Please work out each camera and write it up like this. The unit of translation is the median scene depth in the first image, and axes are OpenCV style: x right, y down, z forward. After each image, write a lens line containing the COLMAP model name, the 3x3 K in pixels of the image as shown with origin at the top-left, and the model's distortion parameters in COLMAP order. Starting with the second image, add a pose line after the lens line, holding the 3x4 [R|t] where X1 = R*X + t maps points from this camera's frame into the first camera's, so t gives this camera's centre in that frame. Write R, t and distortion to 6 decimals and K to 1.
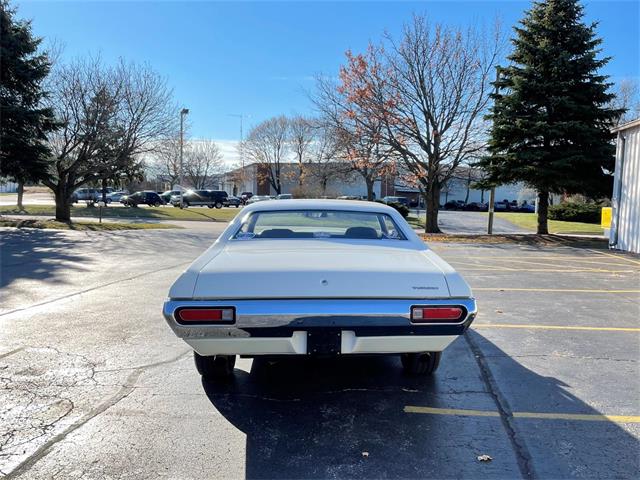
lens RADIAL K [[553.1, 0, 349.5], [0, 553.1, 254.8], [0, 0, 1]] dist [0.074248, -0.082470]
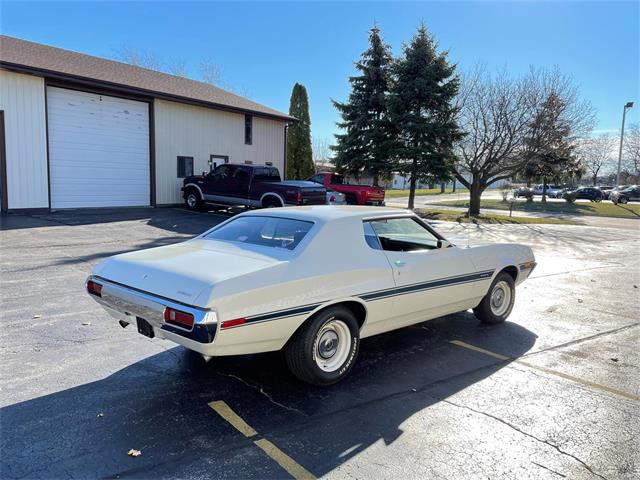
lens RADIAL K [[510.4, 0, 328.1], [0, 510.4, 247.3], [0, 0, 1]] dist [0.058790, -0.046793]
pose [[0.663480, 0.080480, -0.743853, 0.128050], [-0.078499, 0.996199, 0.037764, -0.010142], [0.744064, 0.033336, 0.667276, 0.064789]]
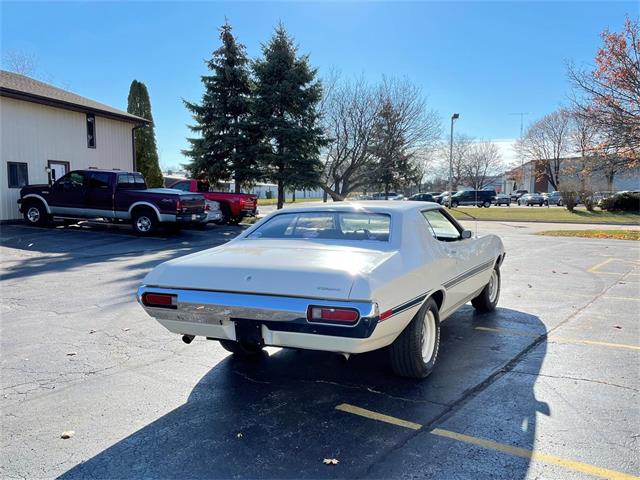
lens RADIAL K [[540.9, 0, 337.9], [0, 540.9, 255.1], [0, 0, 1]] dist [0.055557, -0.049940]
pose [[0.867615, 0.026975, -0.496505, 0.076924], [-0.025361, 0.999628, 0.009992, -0.000721], [0.496590, 0.003923, 0.867977, 0.019360]]
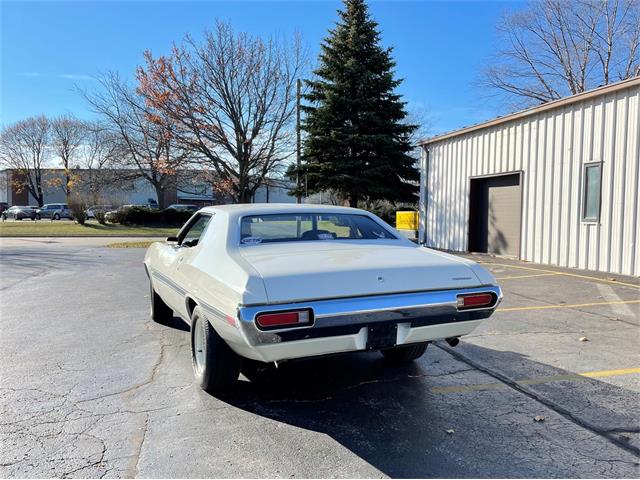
lens RADIAL K [[553.1, 0, 335.6], [0, 553.1, 253.9], [0, 0, 1]] dist [0.074248, -0.082470]
pose [[0.932970, -0.047377, 0.356823, -0.073452], [0.053045, 0.998573, -0.006109, 0.000494], [-0.356024, 0.024627, 0.934152, 0.005884]]
